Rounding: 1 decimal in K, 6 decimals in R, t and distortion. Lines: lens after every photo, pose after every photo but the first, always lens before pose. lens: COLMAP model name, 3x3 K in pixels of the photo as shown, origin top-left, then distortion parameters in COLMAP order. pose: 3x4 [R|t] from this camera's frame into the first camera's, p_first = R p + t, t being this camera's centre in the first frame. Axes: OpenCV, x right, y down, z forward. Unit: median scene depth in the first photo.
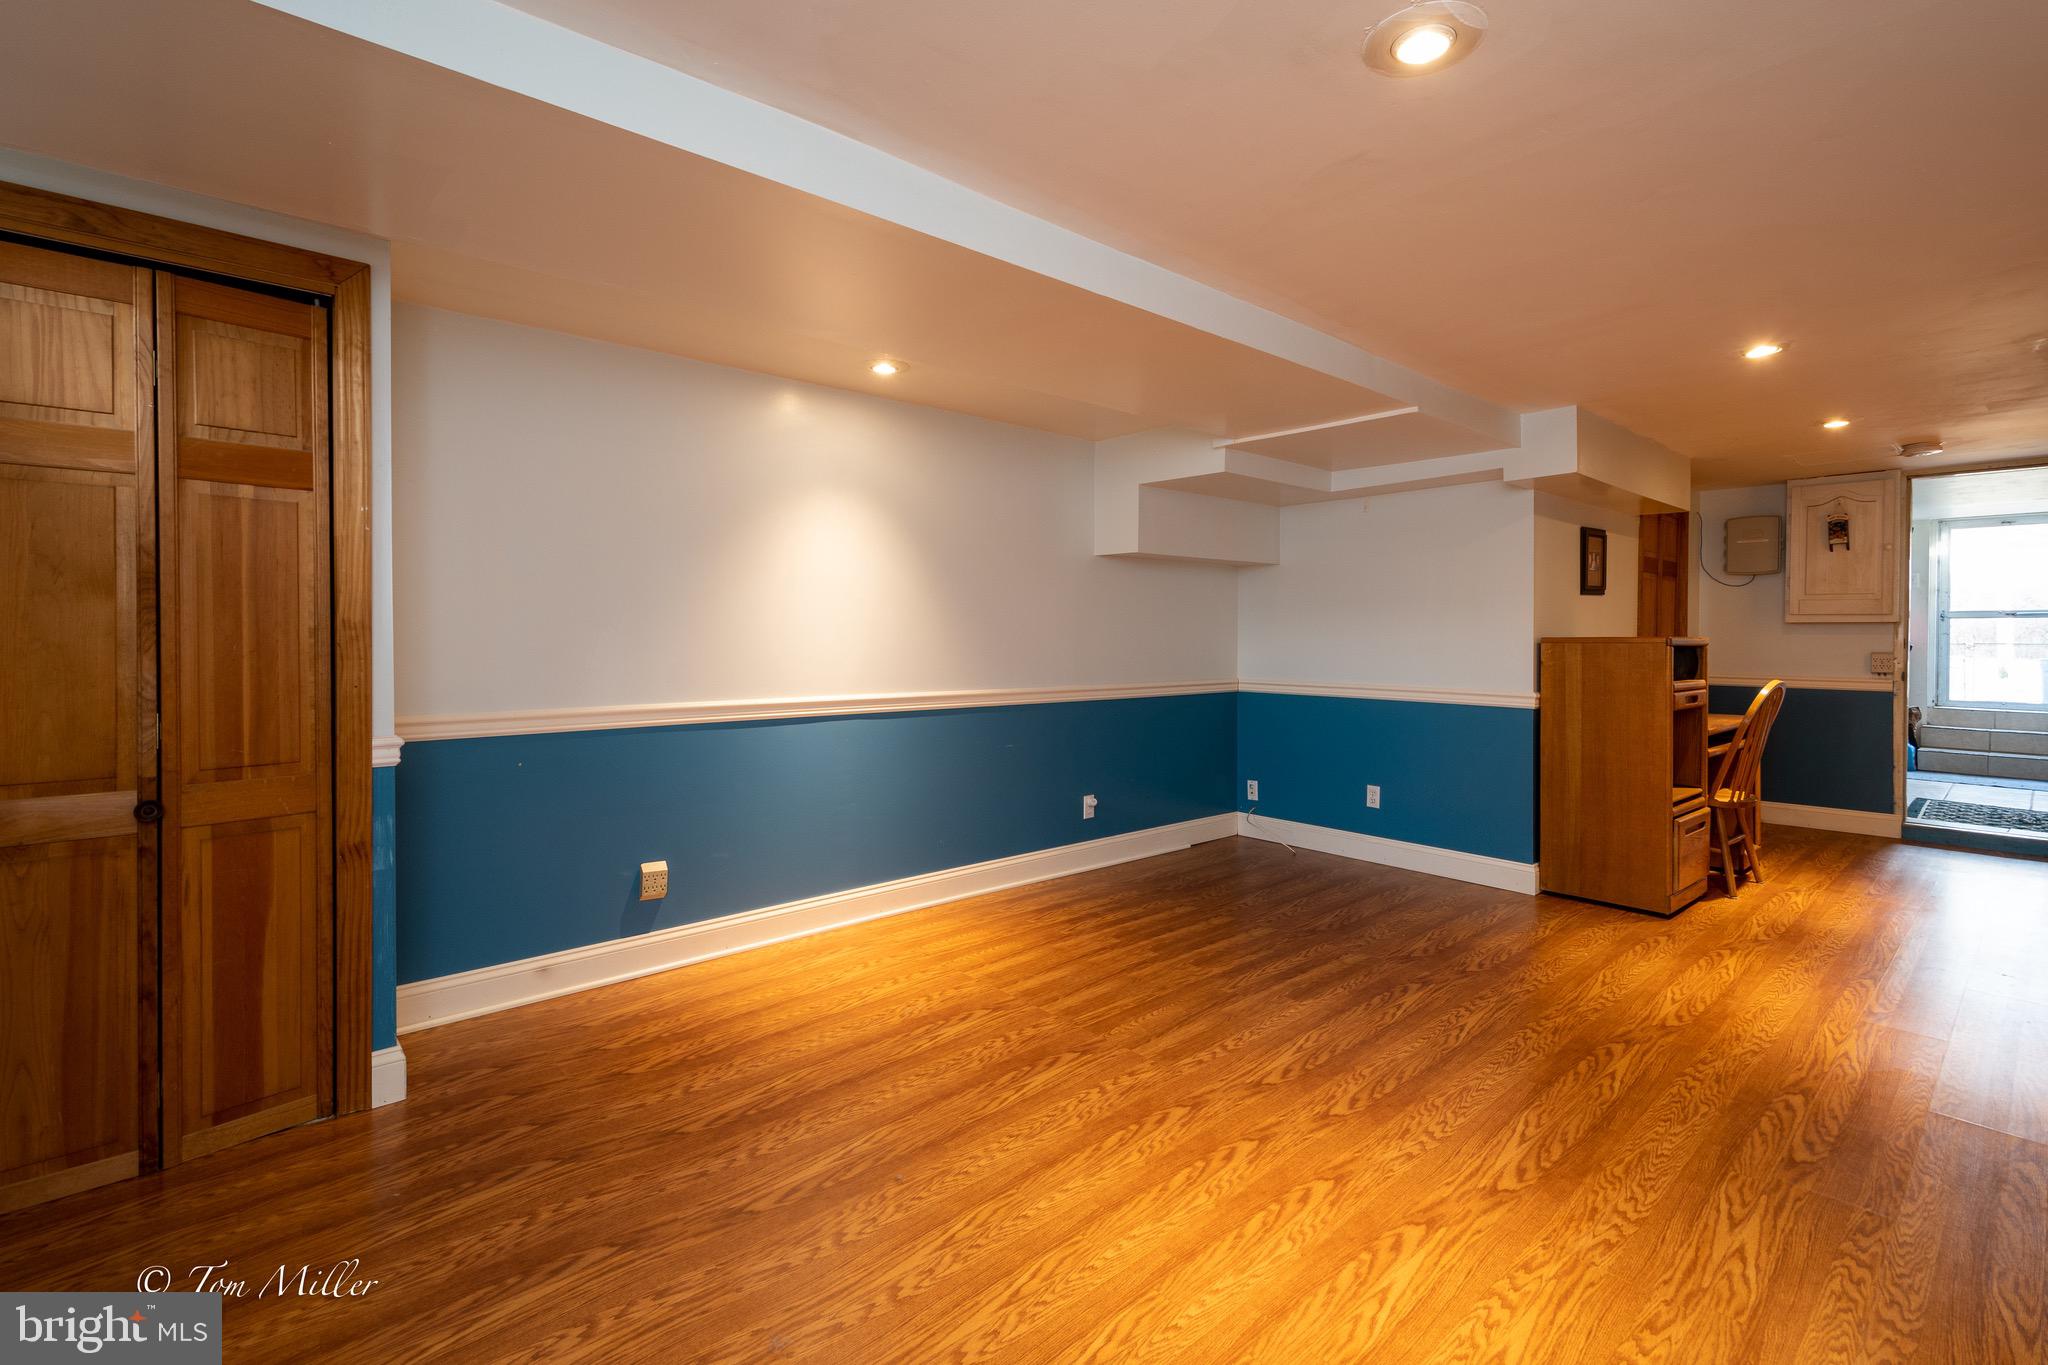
lens RADIAL K [[893.0, 0, 1026.1], [0, 893.0, 634.7], [0, 0, 1]] dist [-0.000917, -0.000513]
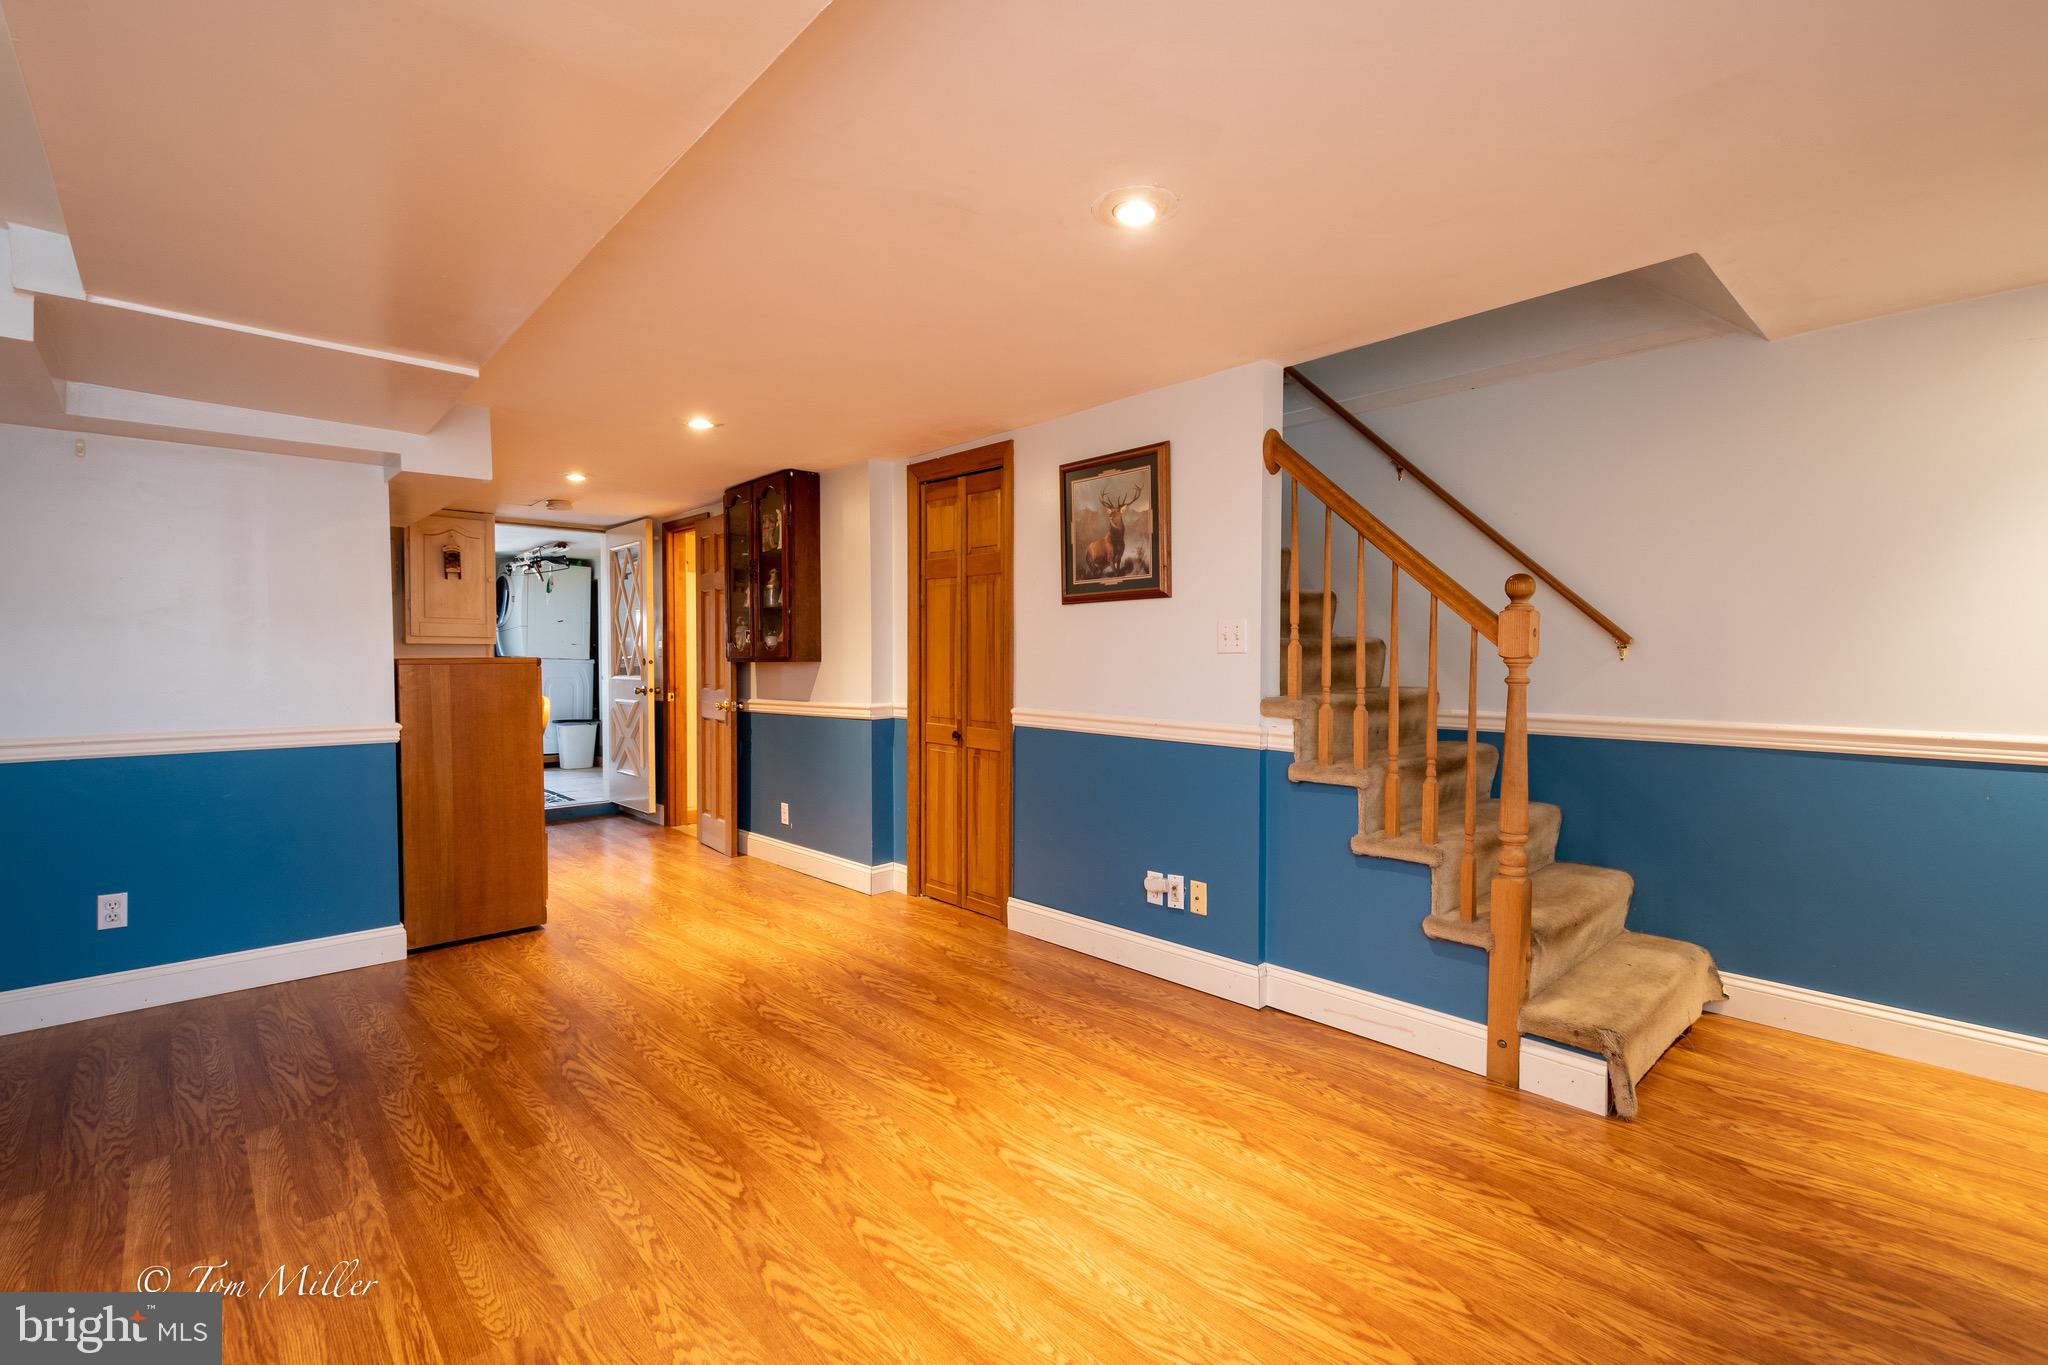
lens RADIAL K [[913.2, 0, 1032.4], [0, 913.2, 672.6], [0, 0, 1]] dist [0.019348, -0.007474]
pose [[-0.034052, -0.020125, 0.999217, -0.431362], [0.002013, 0.999794, 0.020206, -0.000128], [-0.999418, 0.002699, -0.034004, 0.555504]]
